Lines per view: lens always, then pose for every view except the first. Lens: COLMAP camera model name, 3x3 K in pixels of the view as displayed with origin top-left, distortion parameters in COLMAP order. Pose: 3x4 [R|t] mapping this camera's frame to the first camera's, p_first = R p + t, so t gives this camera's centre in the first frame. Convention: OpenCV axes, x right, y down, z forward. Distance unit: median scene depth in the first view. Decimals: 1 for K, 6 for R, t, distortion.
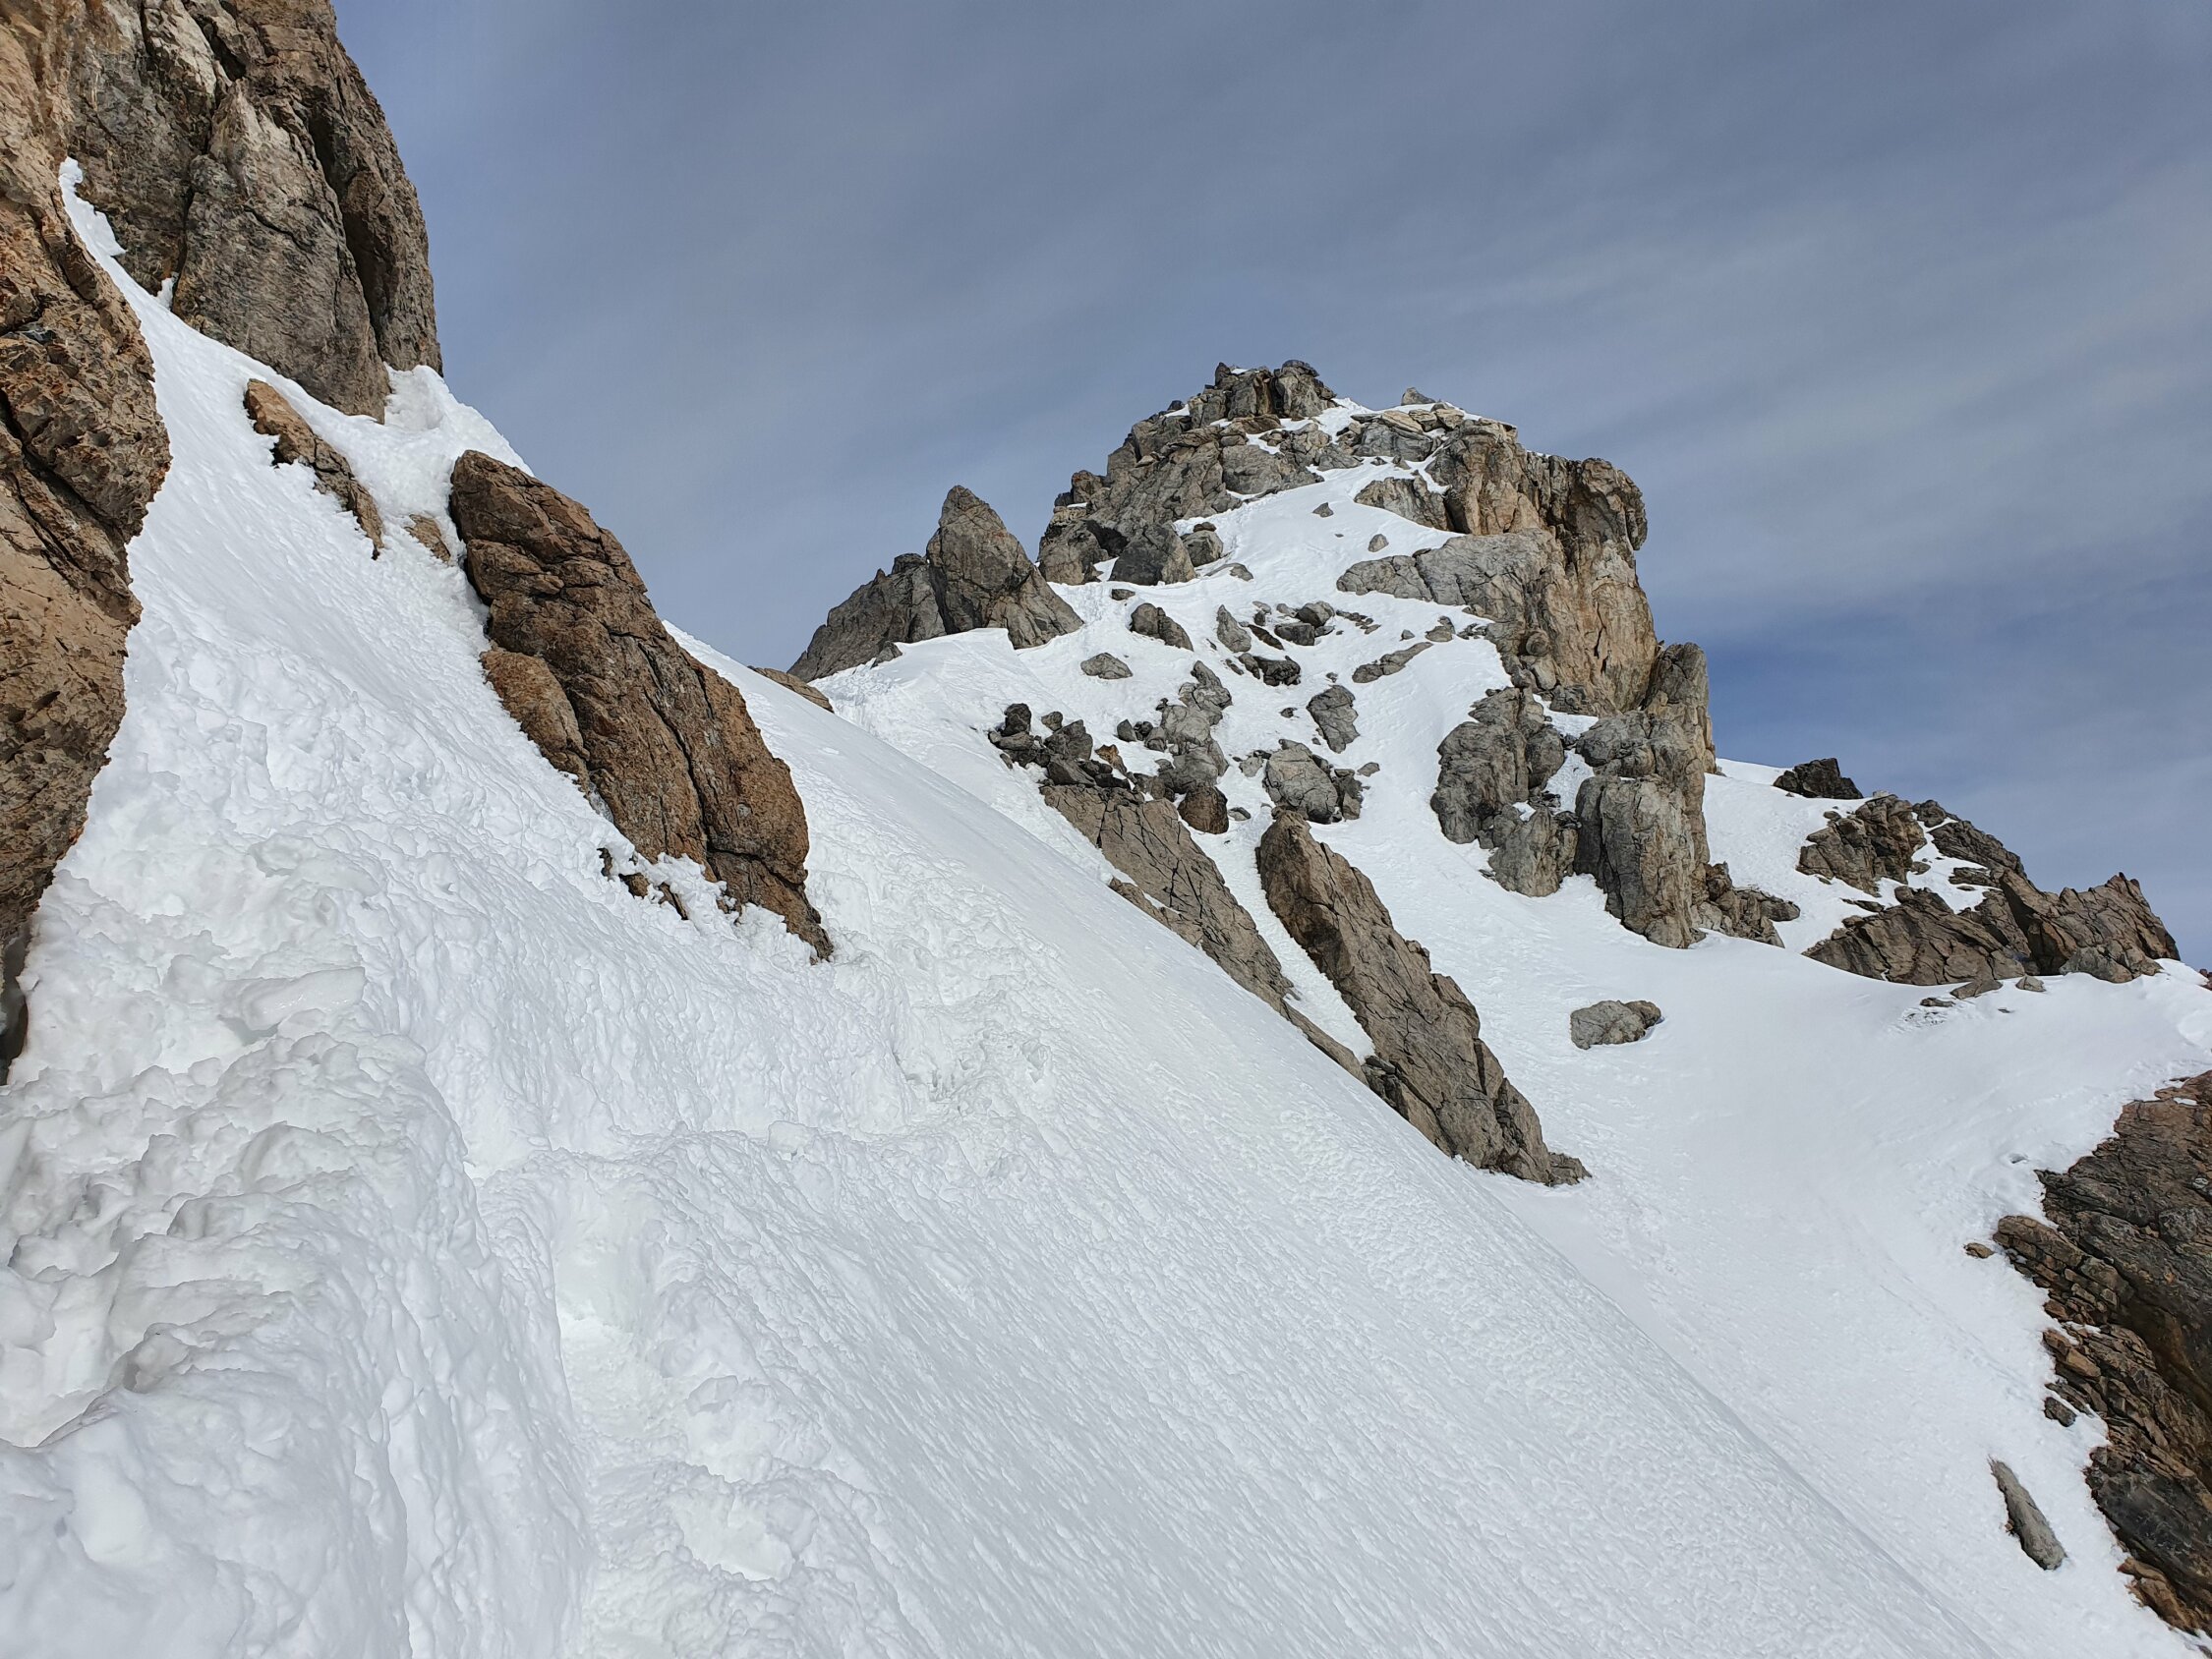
lens RADIAL K [[1694.1, 0, 1106.0], [0, 1694.1, 829.5], [0, 0, 1]] dist [-0.006973, -0.008359]
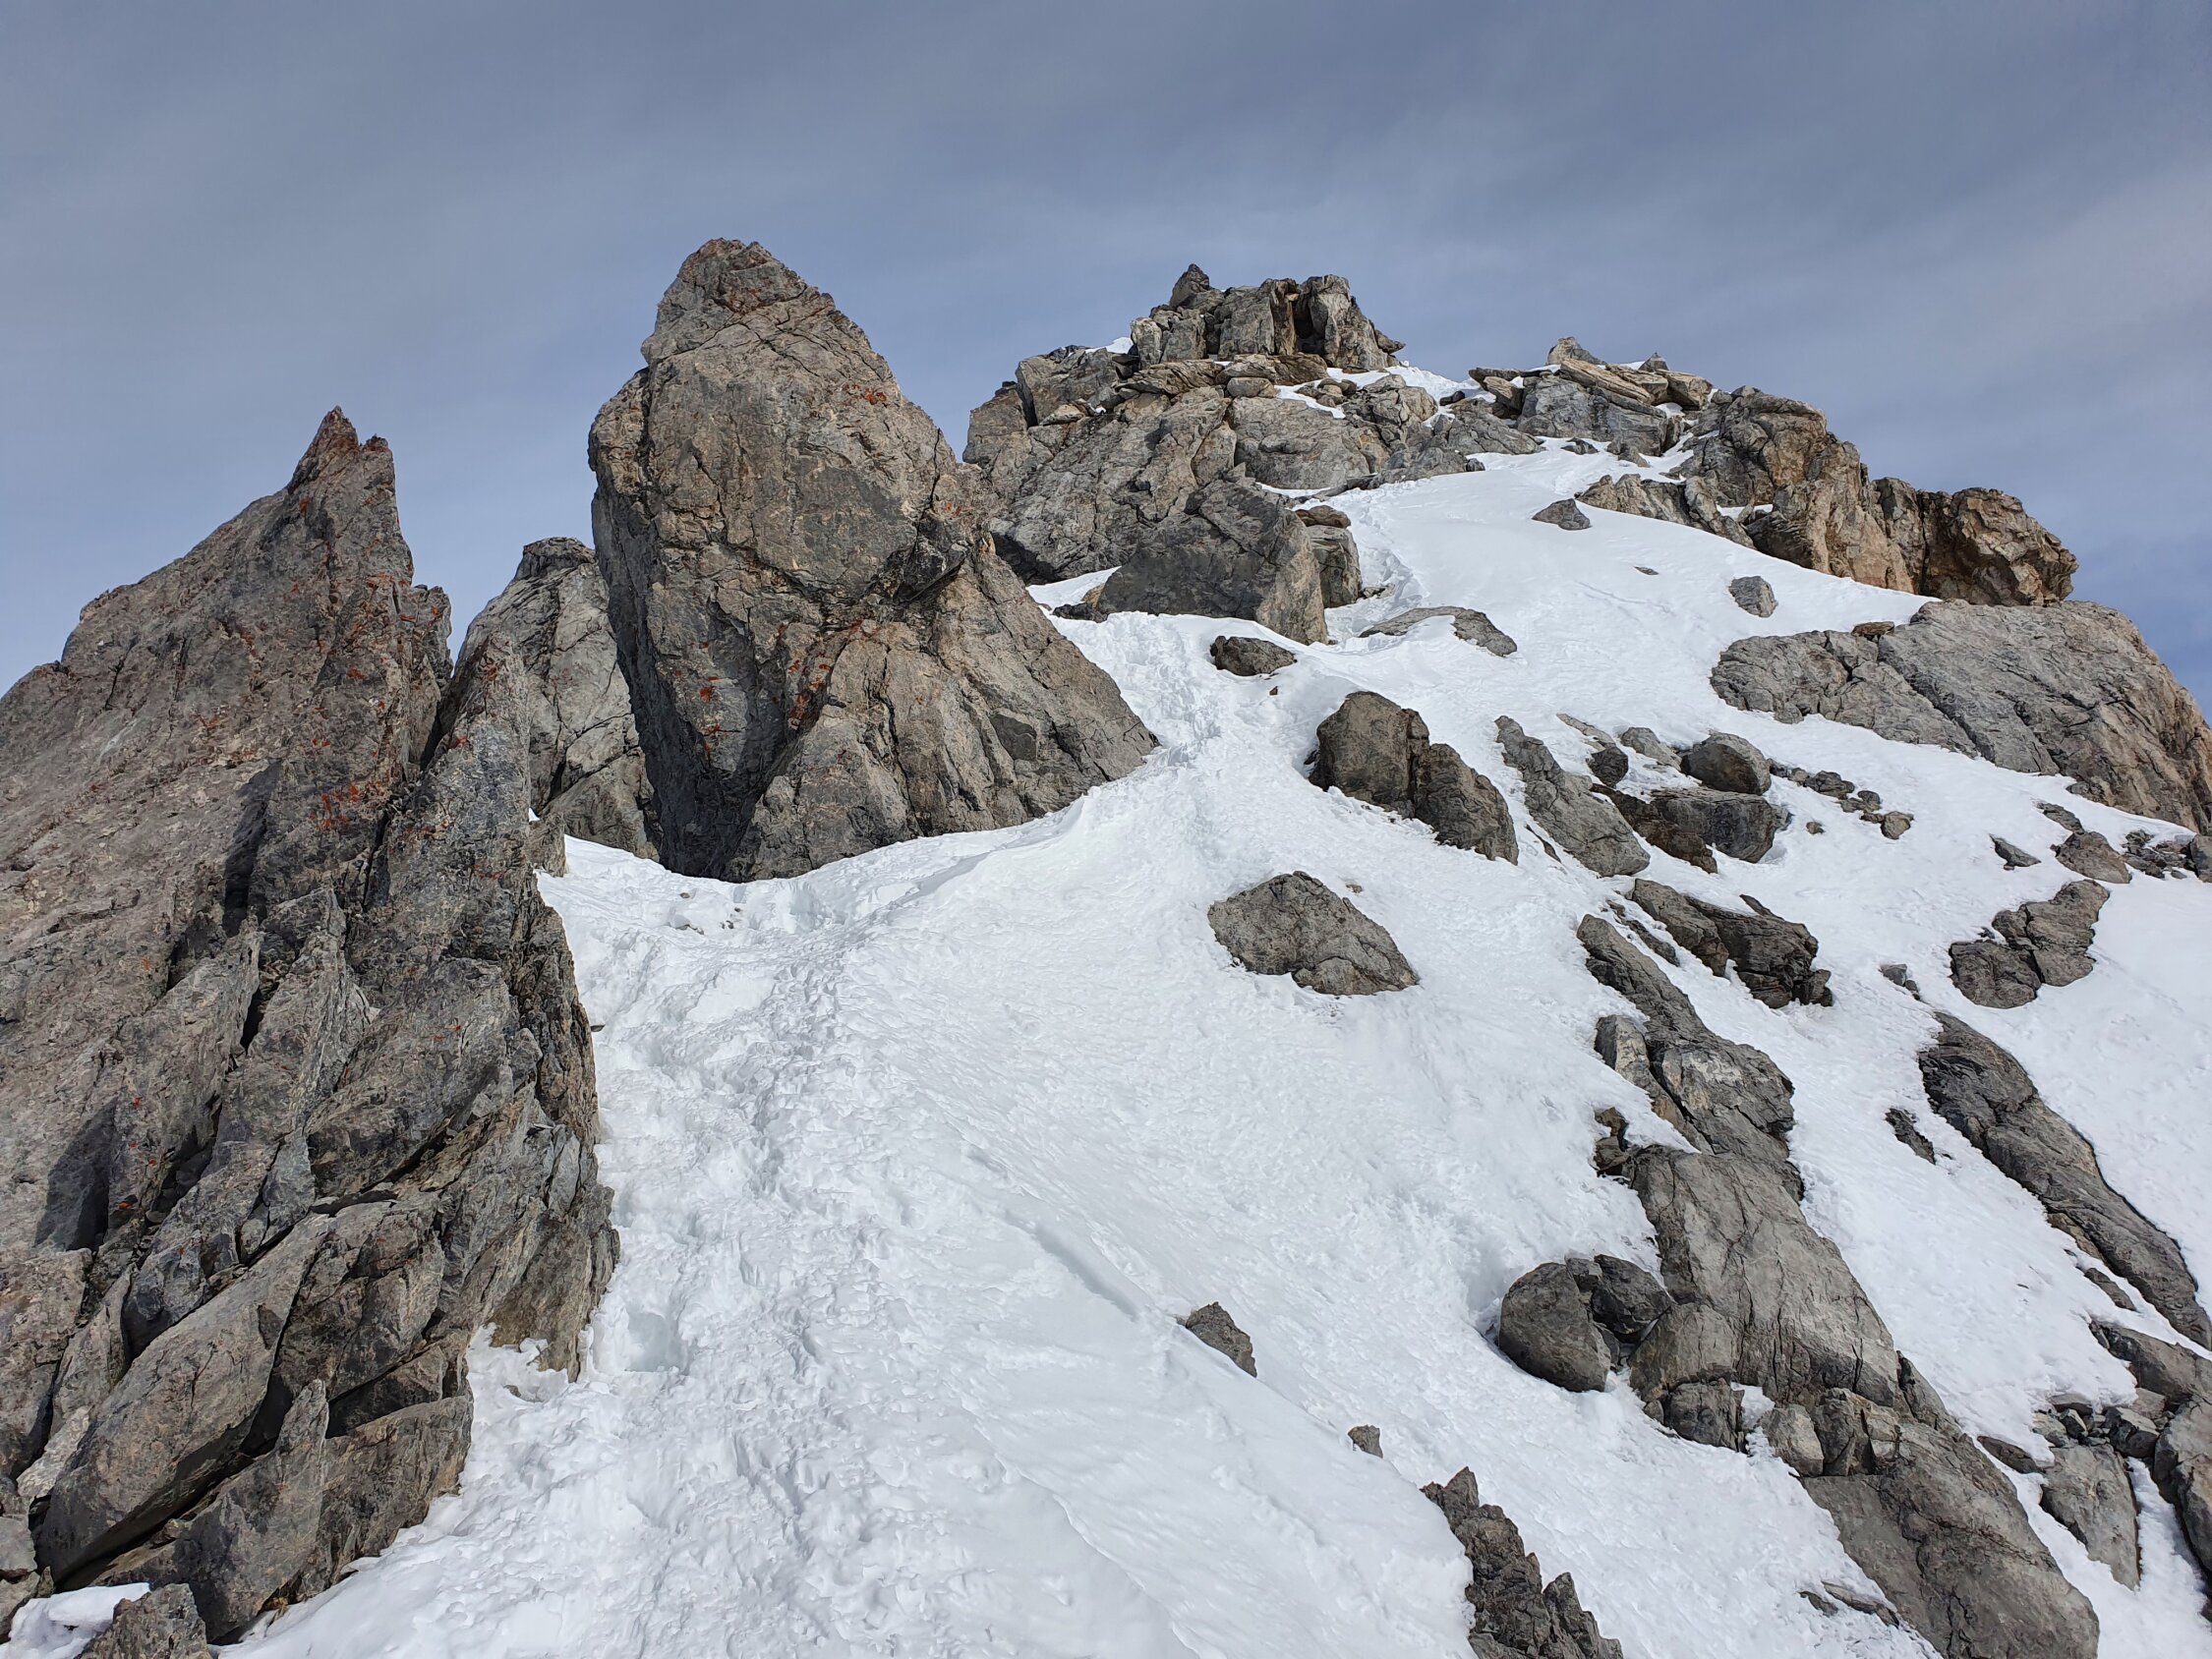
lens RADIAL K [[1694.1, 0, 1106.0], [0, 1694.1, 829.5], [0, 0, 1]] dist [-0.006973, -0.008359]
pose [[0.979147, 0.074044, 0.189178, -0.056189], [-0.062564, 0.995859, -0.065960, -0.069055], [-0.193278, 0.052748, 0.979725, 0.566127]]
